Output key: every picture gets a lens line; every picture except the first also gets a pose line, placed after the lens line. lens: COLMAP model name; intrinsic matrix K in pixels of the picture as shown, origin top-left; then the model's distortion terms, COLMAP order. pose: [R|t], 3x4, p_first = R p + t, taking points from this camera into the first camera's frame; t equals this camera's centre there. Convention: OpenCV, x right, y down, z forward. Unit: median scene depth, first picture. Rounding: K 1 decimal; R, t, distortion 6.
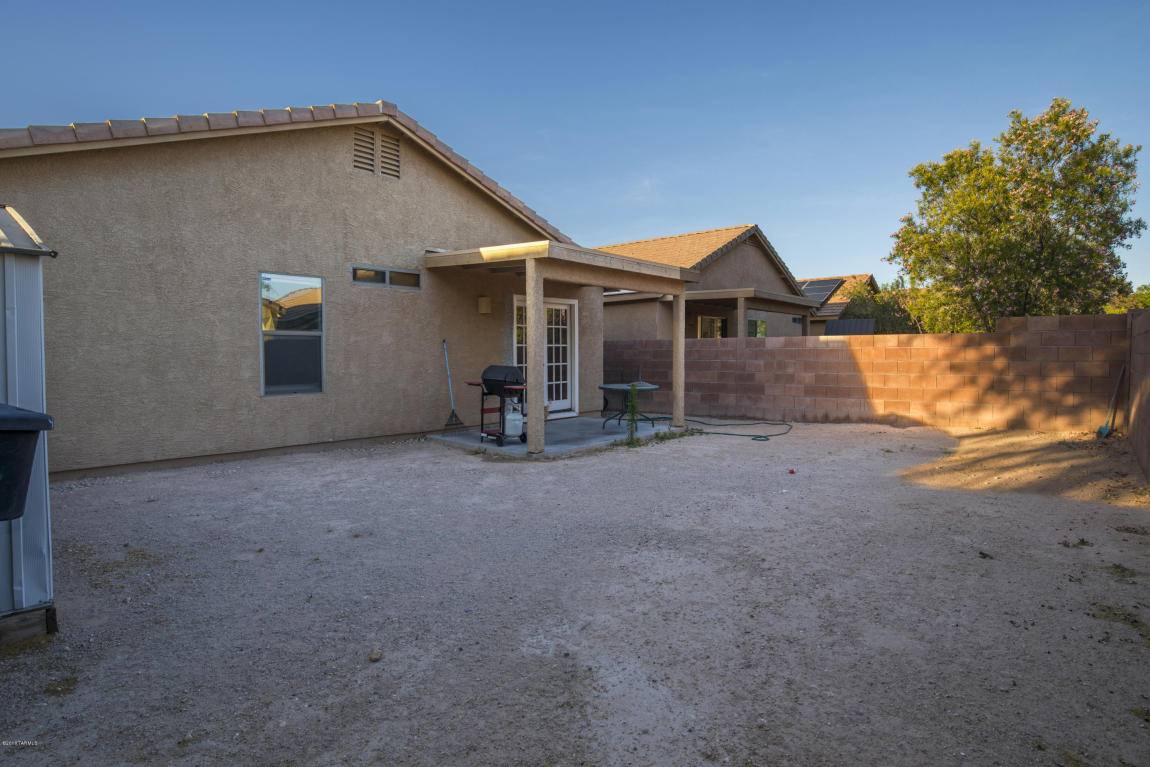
lens RADIAL K [[606.7, 0, 575.0], [0, 606.7, 383.5], [0, 0, 1]] dist [0.000552, 0.000187]
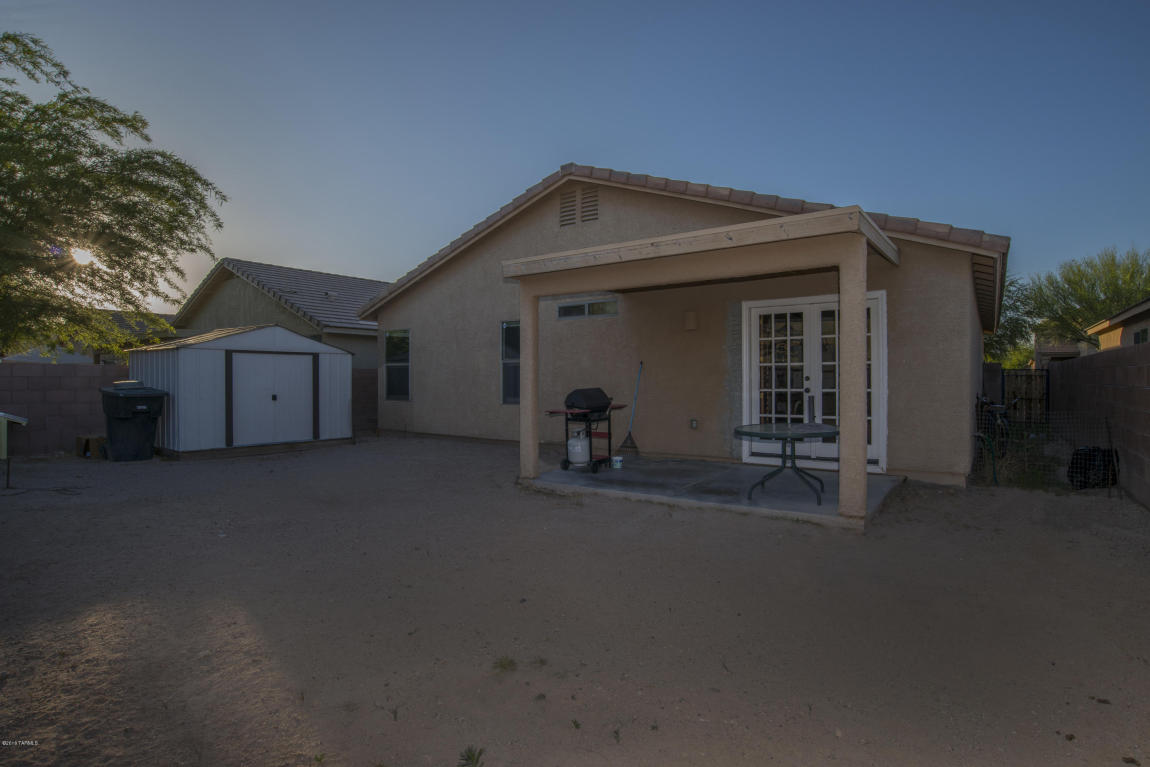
lens RADIAL K [[601.2, 0, 574.4], [0, 601.2, 371.3], [0, 0, 1]] dist [0.000898, 0.000025]
pose [[0.134184, 0.004063, -0.990948, 0.838295], [-0.042685, 0.999087, -0.001683, -0.055778], [0.990037, 0.042525, 0.134235, 0.848036]]
